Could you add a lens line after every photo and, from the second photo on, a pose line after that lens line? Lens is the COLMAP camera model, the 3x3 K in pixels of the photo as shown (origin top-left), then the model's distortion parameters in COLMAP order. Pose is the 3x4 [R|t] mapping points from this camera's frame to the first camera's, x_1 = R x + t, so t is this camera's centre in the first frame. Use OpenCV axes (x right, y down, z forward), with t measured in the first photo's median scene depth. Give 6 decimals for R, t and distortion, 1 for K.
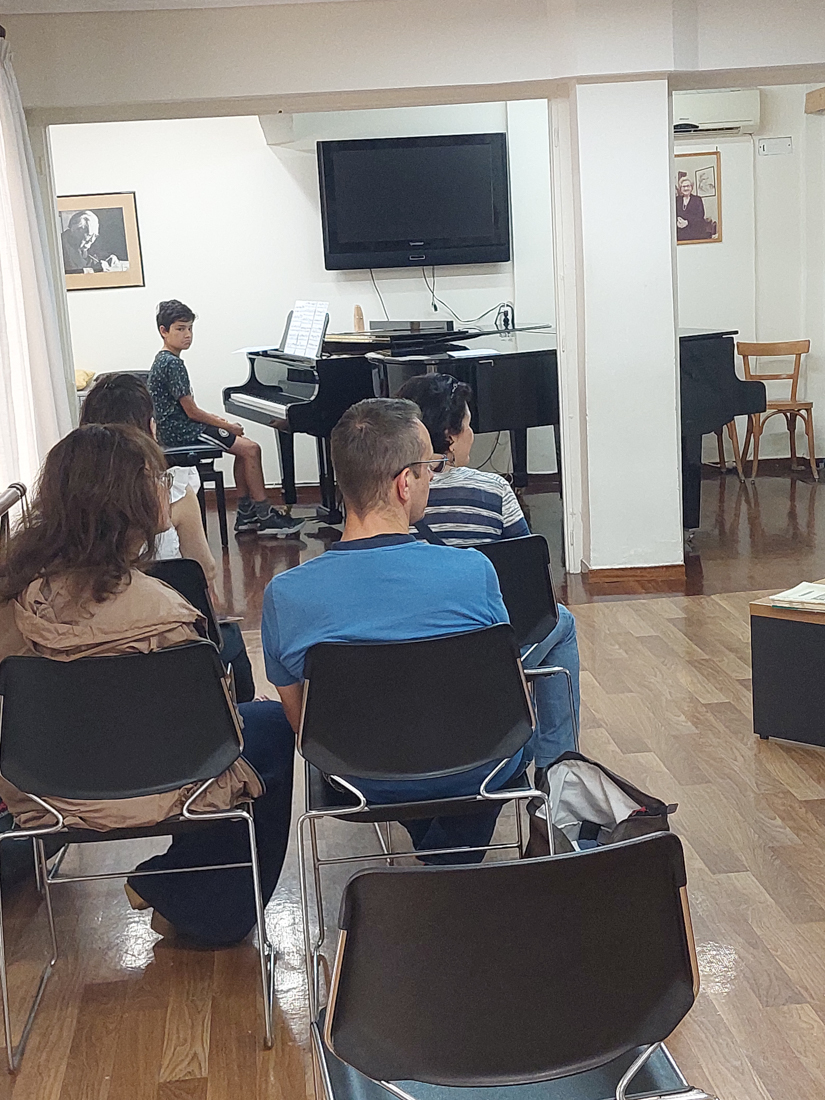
lens RADIAL K [[1655.5, 0, 440.9], [0, 1655.5, 555.7], [0, 0, 1]] dist [0.312202, -1.400302]
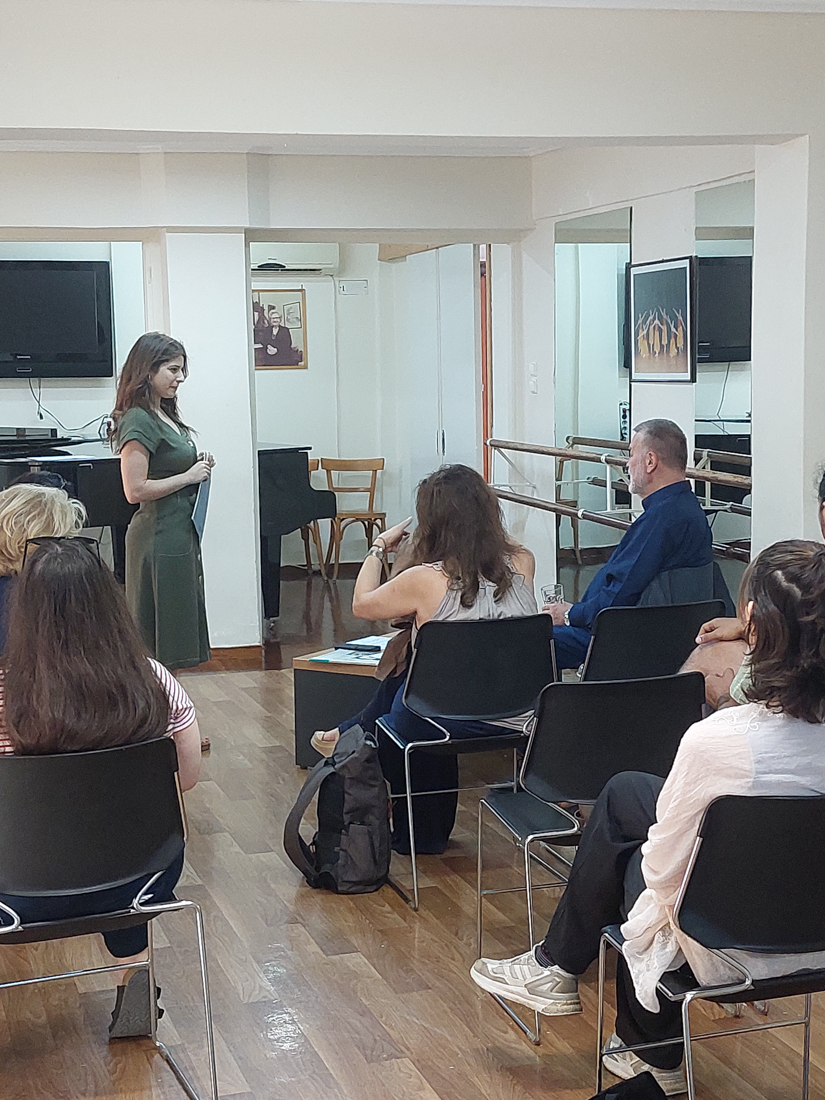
lens RADIAL K [[1722.0, 0, 440.7], [0, 1722.0, 552.4], [0, 0, 1]] dist [0.281724, -1.404118]
pose [[0.975670, 0.015243, 0.218712, 0.004867], [0.000804, 0.997325, -0.073091, 0.025414], [-0.219241, 0.071489, 0.973048, -0.172967]]
